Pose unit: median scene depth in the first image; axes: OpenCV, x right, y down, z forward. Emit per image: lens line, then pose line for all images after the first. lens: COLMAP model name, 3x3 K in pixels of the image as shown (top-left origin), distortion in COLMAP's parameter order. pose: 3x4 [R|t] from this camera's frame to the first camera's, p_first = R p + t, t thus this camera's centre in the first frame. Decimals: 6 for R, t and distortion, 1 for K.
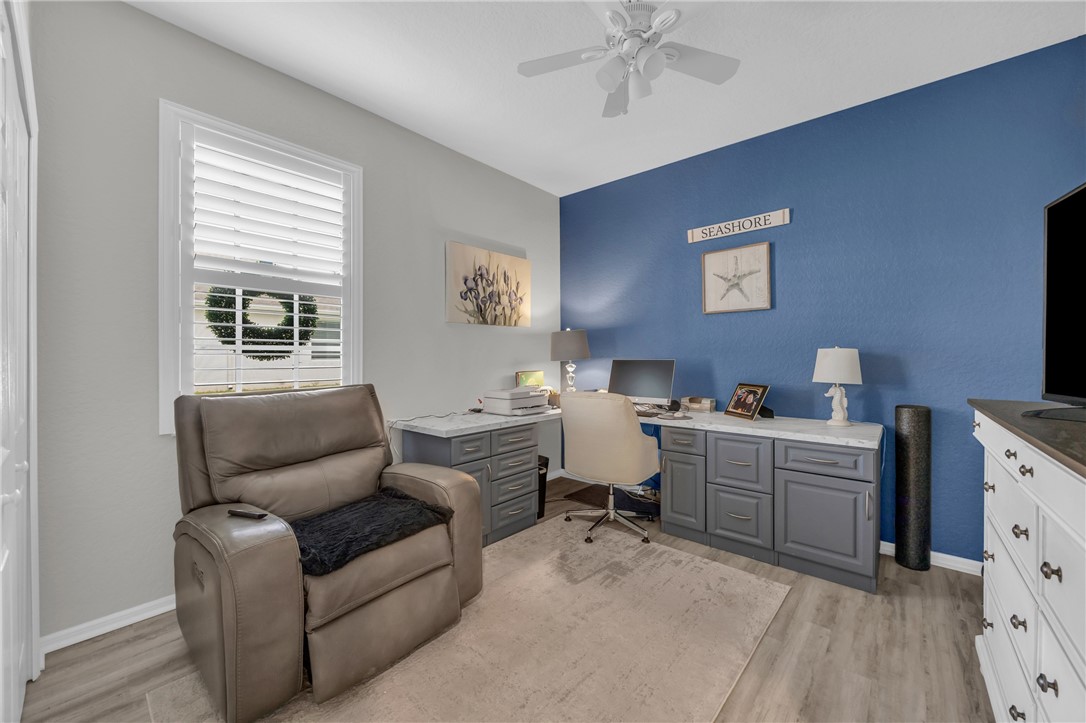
lens RADIAL K [[419.6, 0, 541.2], [0, 419.6, 360.2], [0, 0, 1]] dist [-0.004116, -0.000162]
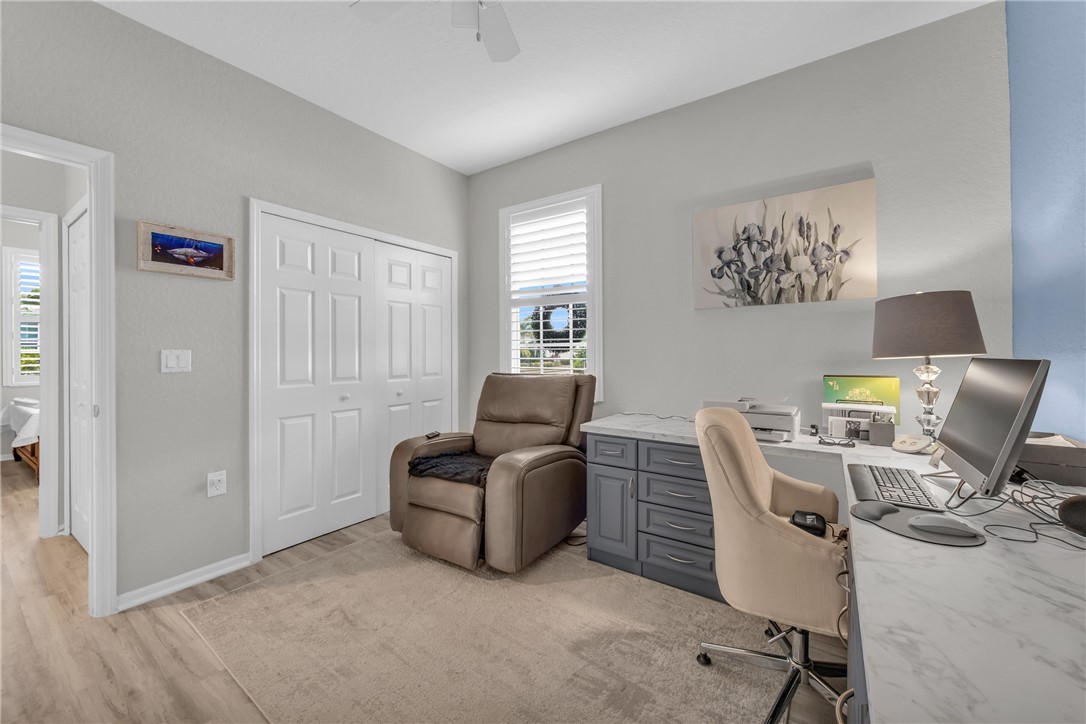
lens RADIAL K [[419.6, 0, 540.9], [0, 419.6, 355.2], [0, 0, 1]] dist [-0.004116, -0.000162]
pose [[0.115629, 0.008554, -0.993256, 0.542103], [-0.007832, 0.999940, 0.007699, -0.003312], [0.993262, 0.006889, 0.115689, 0.563133]]
